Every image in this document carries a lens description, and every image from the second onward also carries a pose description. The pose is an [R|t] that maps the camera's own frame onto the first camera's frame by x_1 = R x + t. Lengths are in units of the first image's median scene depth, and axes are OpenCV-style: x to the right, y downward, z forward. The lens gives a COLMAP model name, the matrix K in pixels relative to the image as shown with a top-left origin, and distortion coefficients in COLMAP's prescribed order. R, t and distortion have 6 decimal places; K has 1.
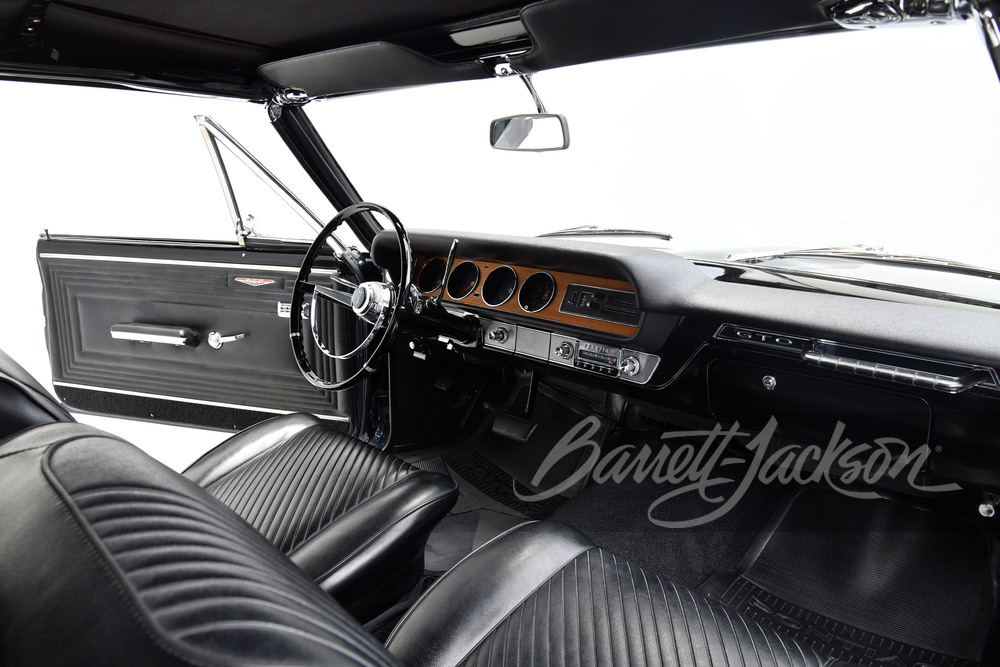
lens RADIAL K [[670.8, 0, 496.7], [0, 670.8, 333.2], [0, 0, 1]] dist [-0.088909, 0.006661]
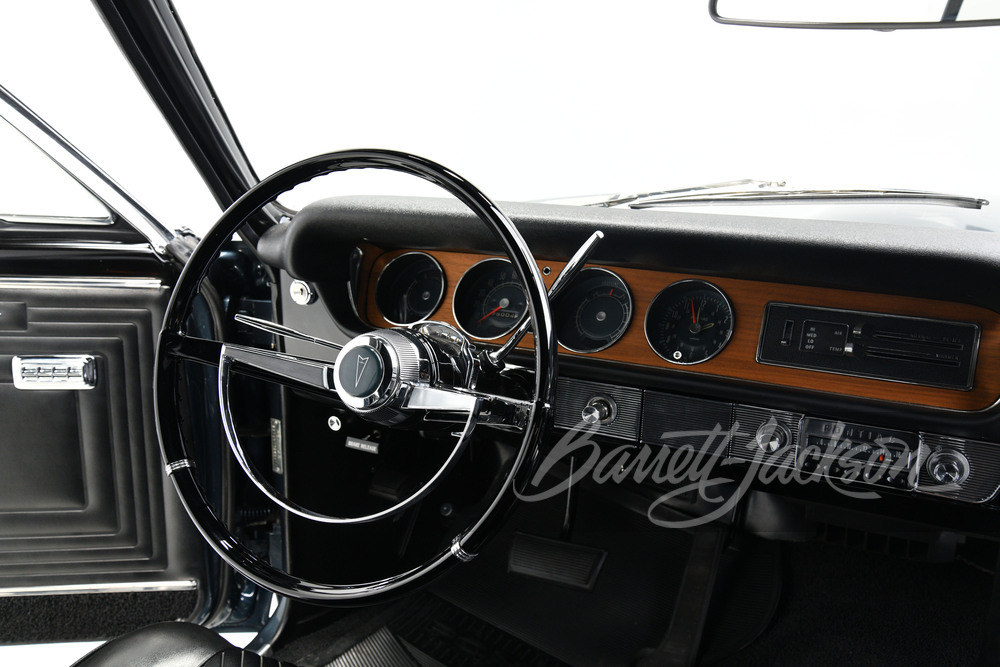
lens RADIAL K [[984.9, 0, 499.4], [0, 984.9, 339.9], [0, 0, 1]] dist [0.061280, 0.000000]
pose [[0.951176, -0.081280, 0.297754, -0.233370], [0.069618, 0.996341, 0.049583, -0.074916], [-0.300695, -0.026433, 0.953354, 0.275304]]
